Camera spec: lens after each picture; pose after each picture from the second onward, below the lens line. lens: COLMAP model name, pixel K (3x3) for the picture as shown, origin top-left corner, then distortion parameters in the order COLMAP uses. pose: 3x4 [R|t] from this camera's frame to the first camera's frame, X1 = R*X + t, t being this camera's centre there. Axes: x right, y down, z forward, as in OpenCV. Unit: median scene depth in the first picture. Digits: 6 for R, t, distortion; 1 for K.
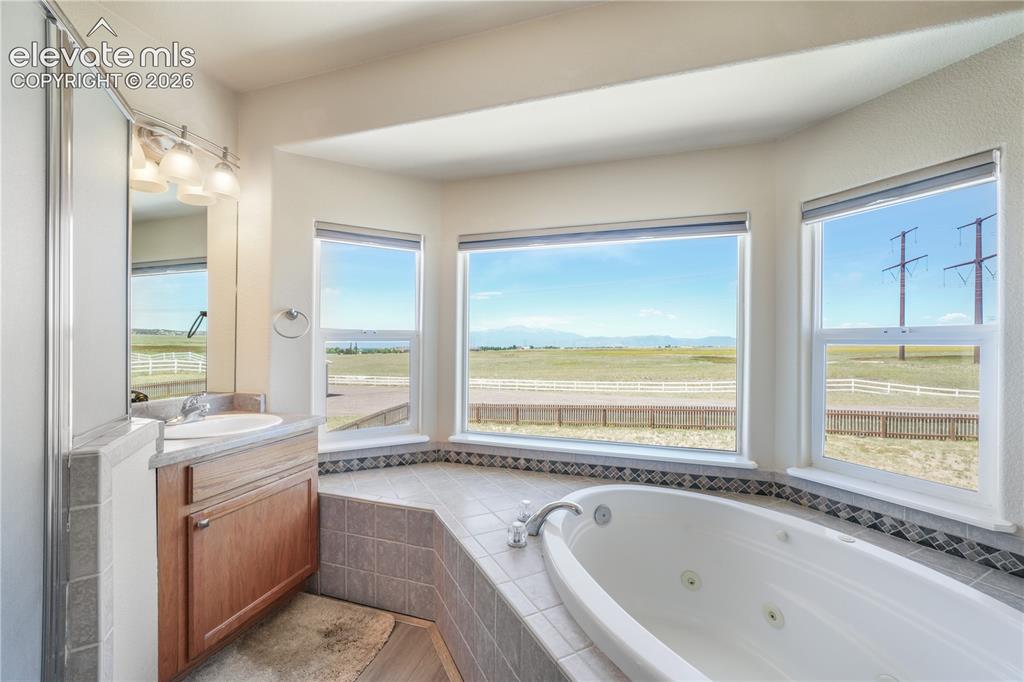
lens RADIAL K [[409.0, 0, 509.3], [0, 409.0, 345.5], [0, 0, 1]] dist [-0.000252, 0.000413]
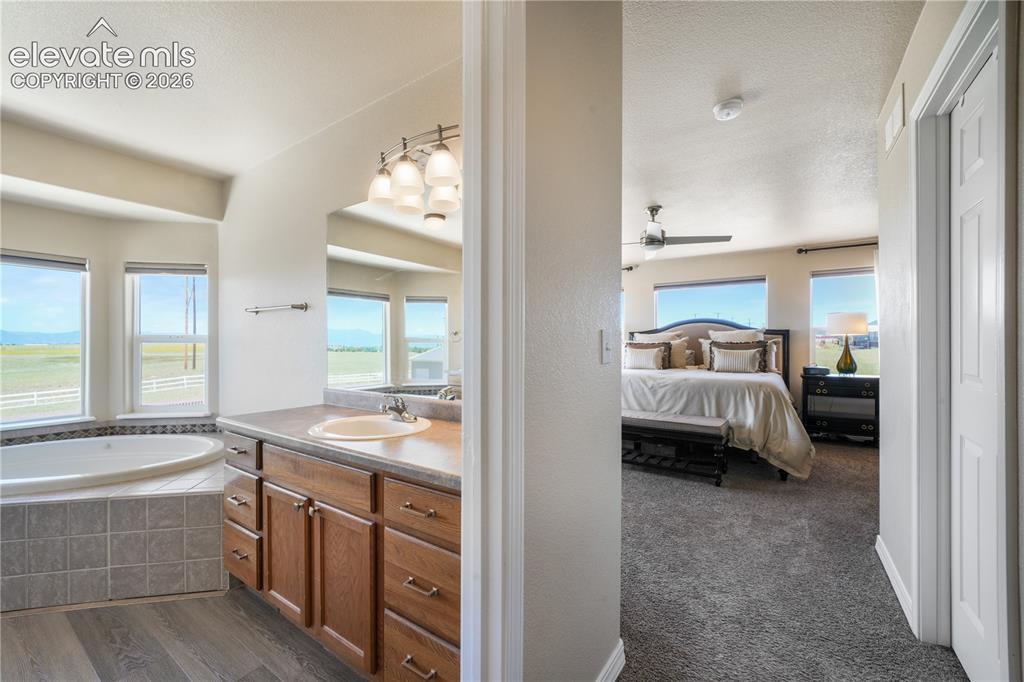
lens RADIAL K [[409.0, 0, 509.3], [0, 409.0, 345.5], [0, 0, 1]] dist [-0.000252, 0.000413]
pose [[0.299340, -0.009866, 0.954095, -0.453314], [0.002317, 0.999951, 0.009613, -0.006914], [-0.954144, -0.000667, 0.299349, -1.064943]]
